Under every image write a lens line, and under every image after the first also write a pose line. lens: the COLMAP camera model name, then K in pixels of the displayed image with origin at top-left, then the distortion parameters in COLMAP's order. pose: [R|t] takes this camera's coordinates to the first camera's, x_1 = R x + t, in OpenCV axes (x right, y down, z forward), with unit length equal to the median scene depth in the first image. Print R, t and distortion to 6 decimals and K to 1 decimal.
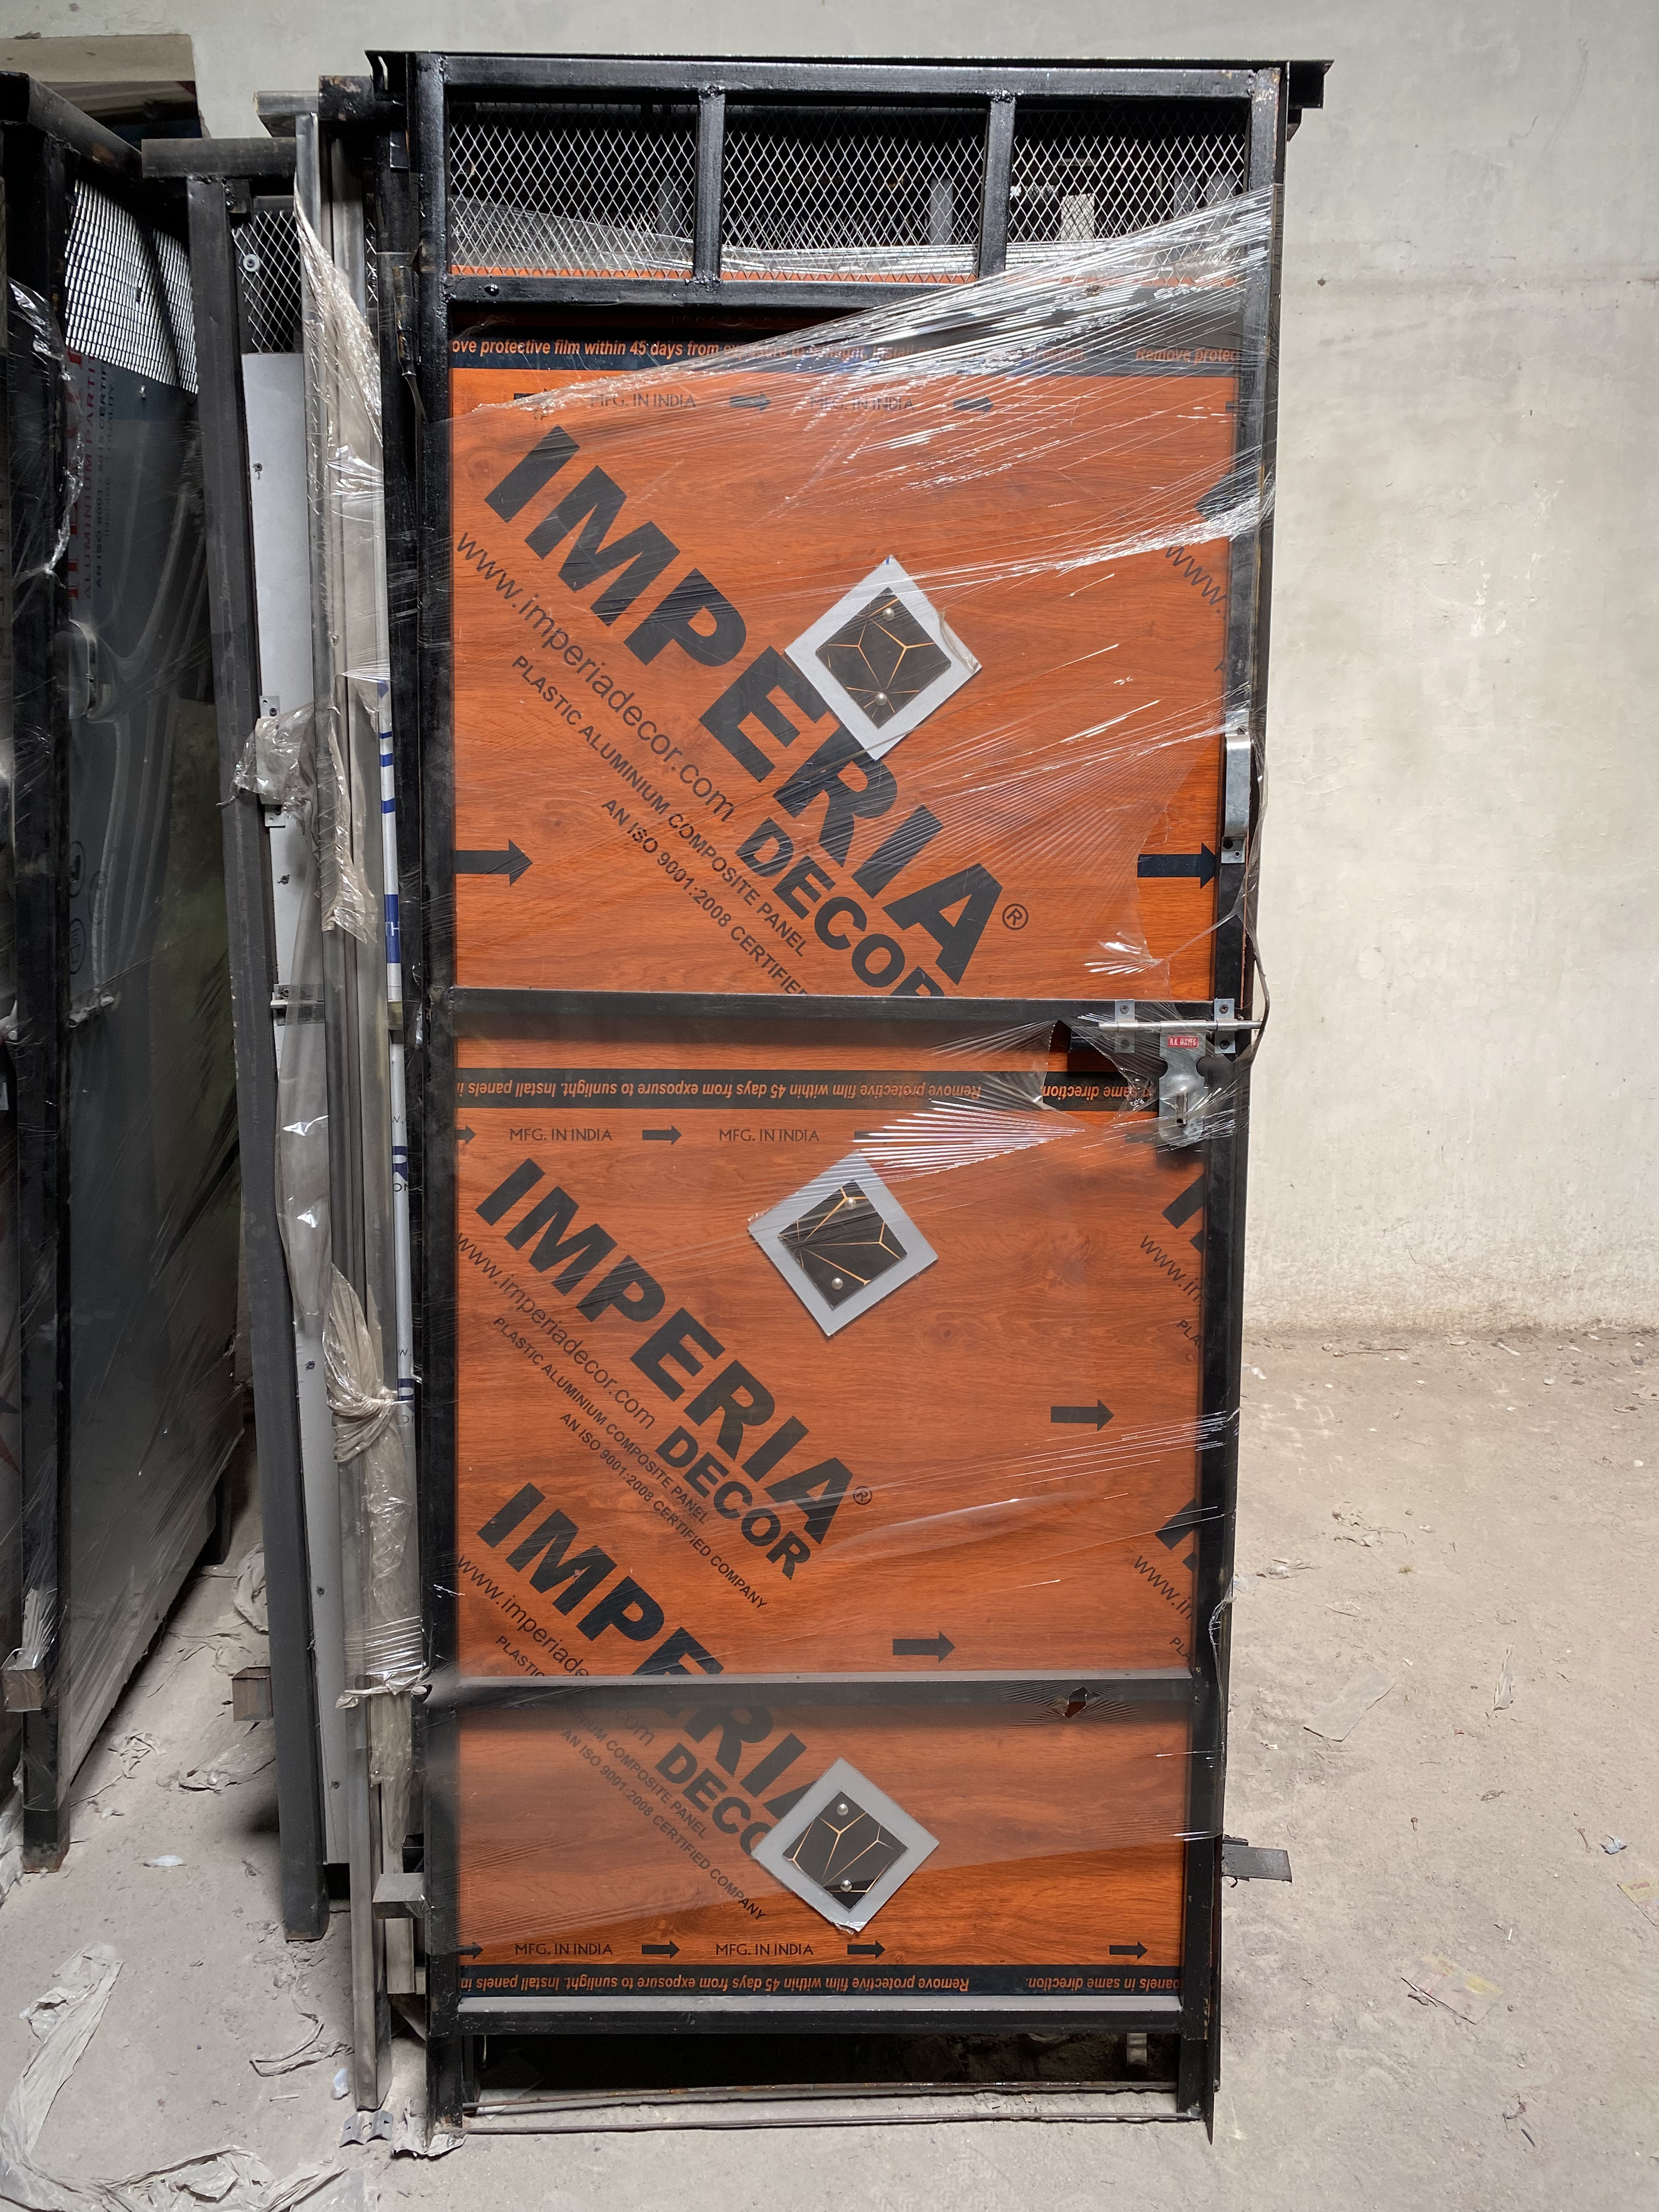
lens RADIAL K [[1661.6, 0, 828.7], [0, 1661.6, 1106.0], [0, 0, 1]] dist [0.010606, -0.017373]
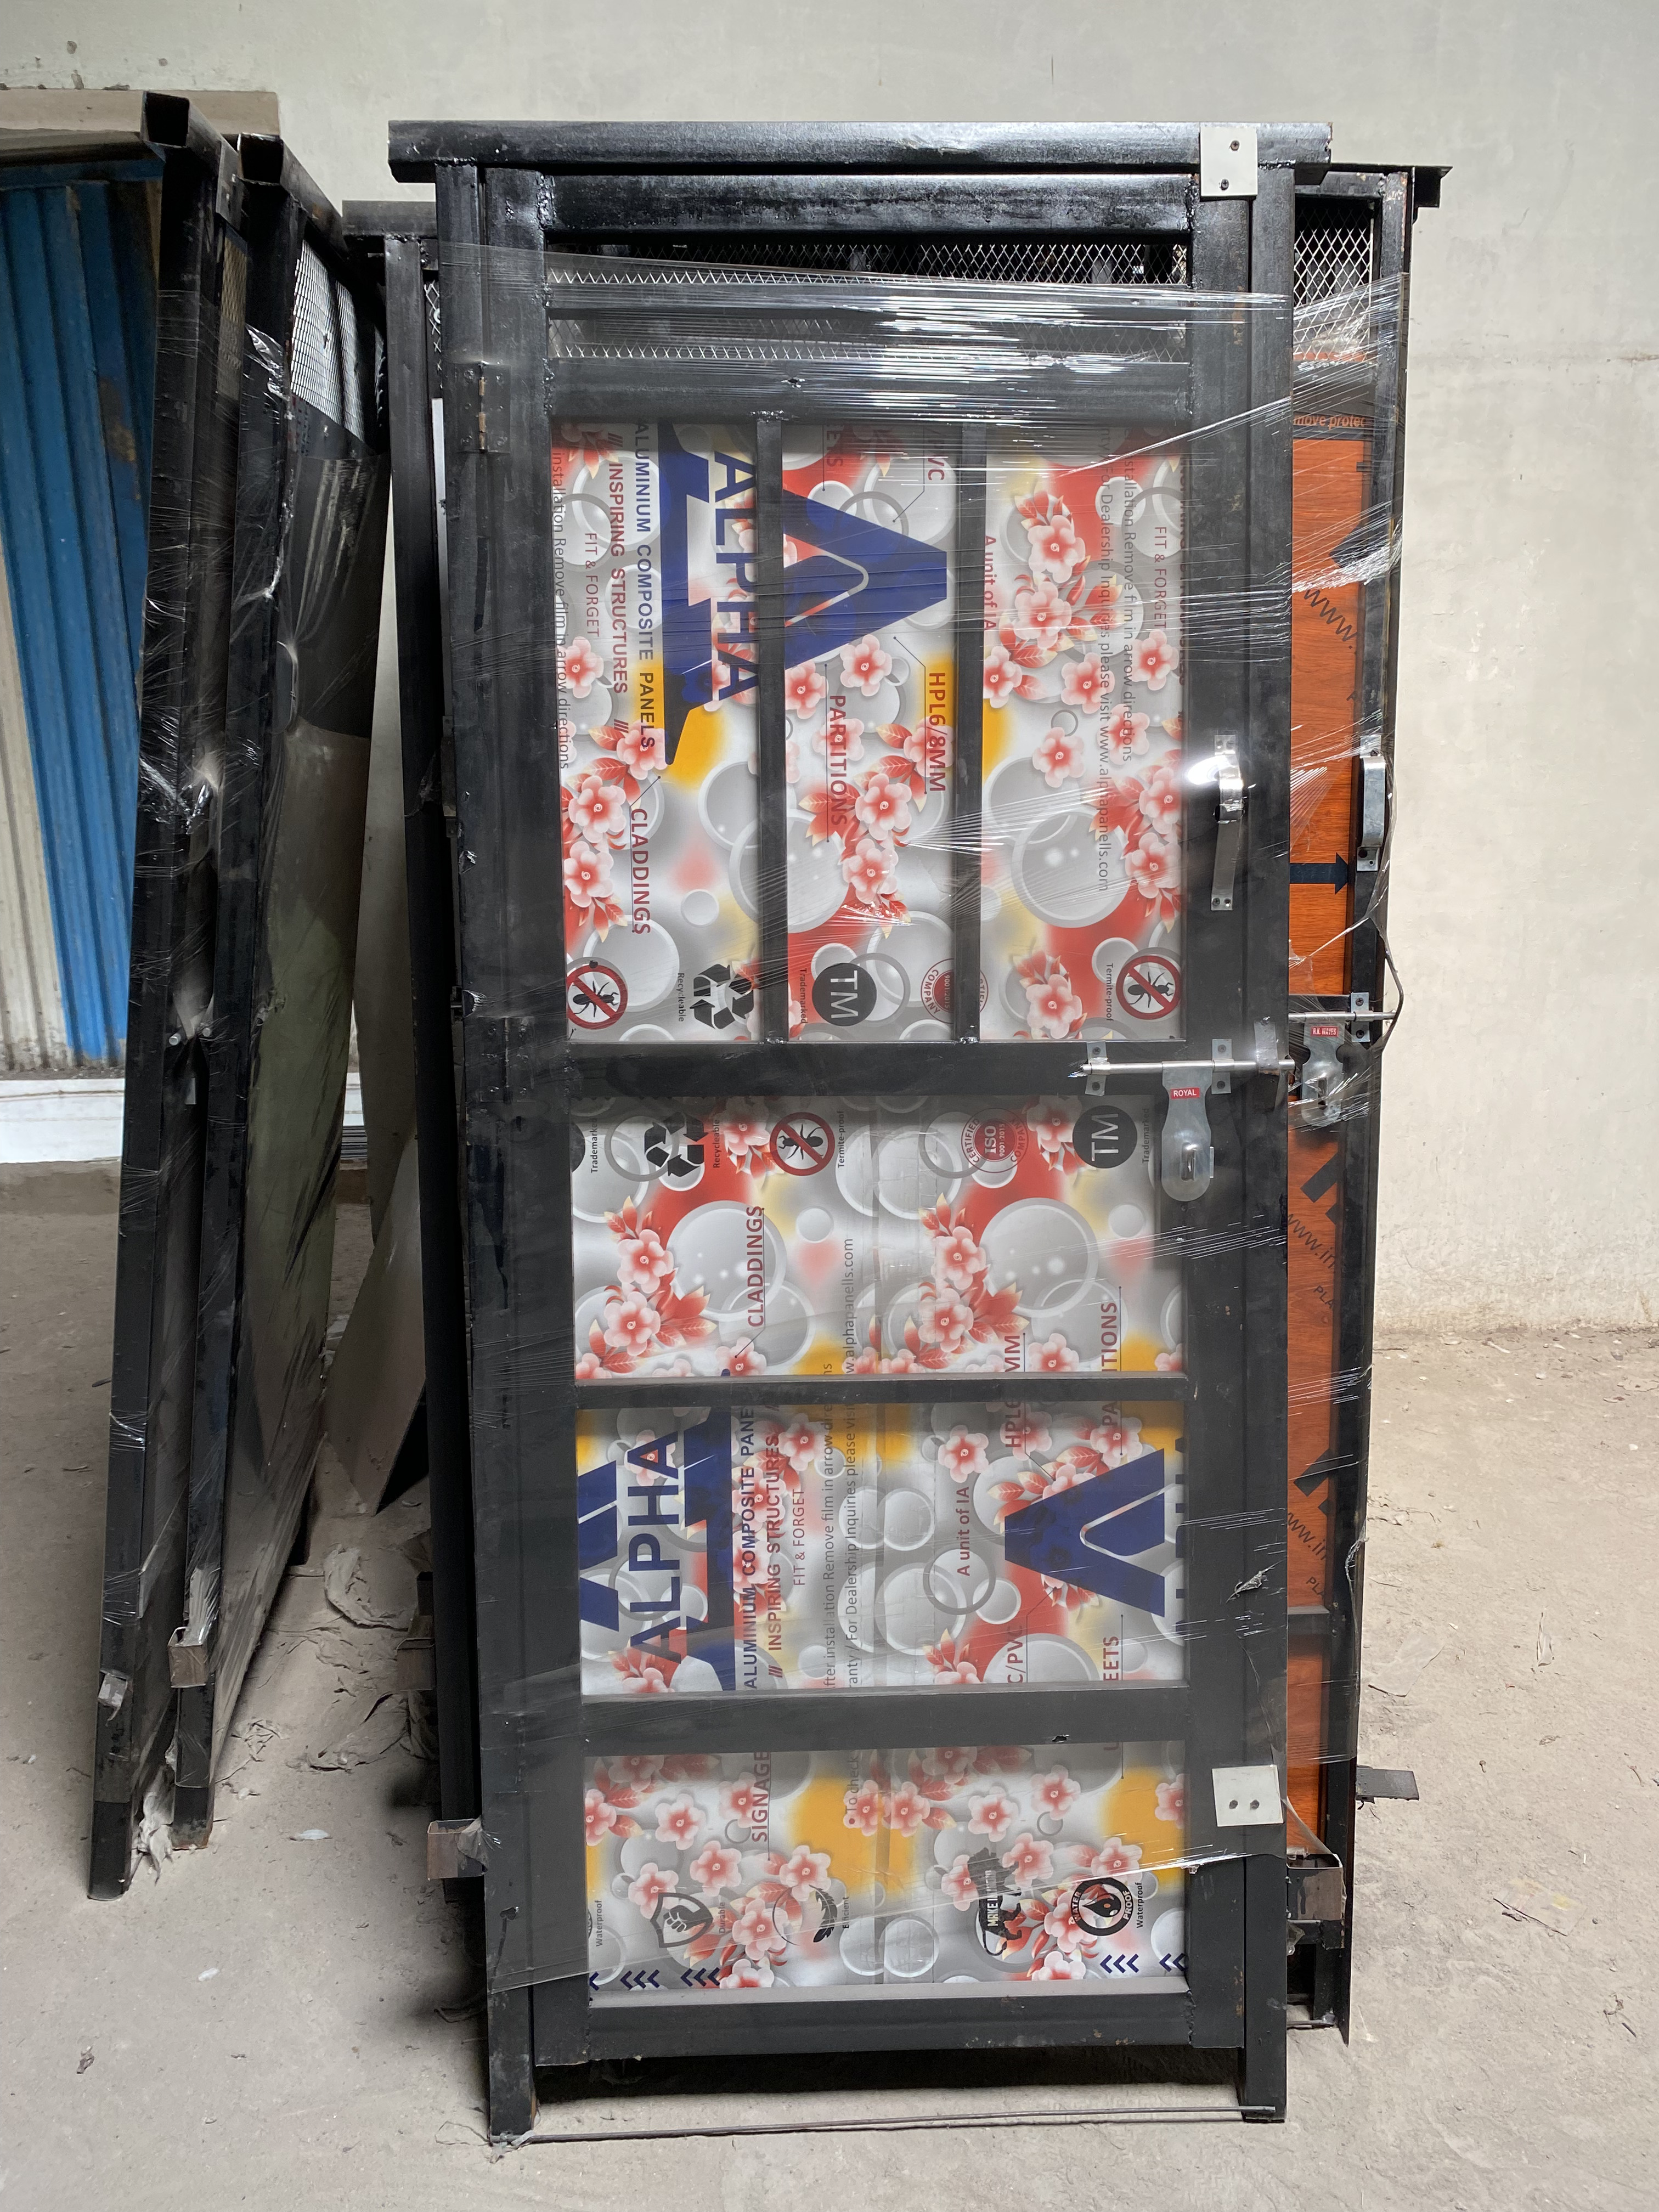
lens RADIAL K [[1661.6, 0, 828.9], [0, 1661.6, 1106.0], [0, 0, 1]] dist [0.010606, -0.017373]
pose [[0.998081, -0.003159, 0.061848, -0.159795], [0.004779, 0.999649, -0.026068, 0.033070], [-0.061744, 0.026313, 0.997745, -0.074317]]
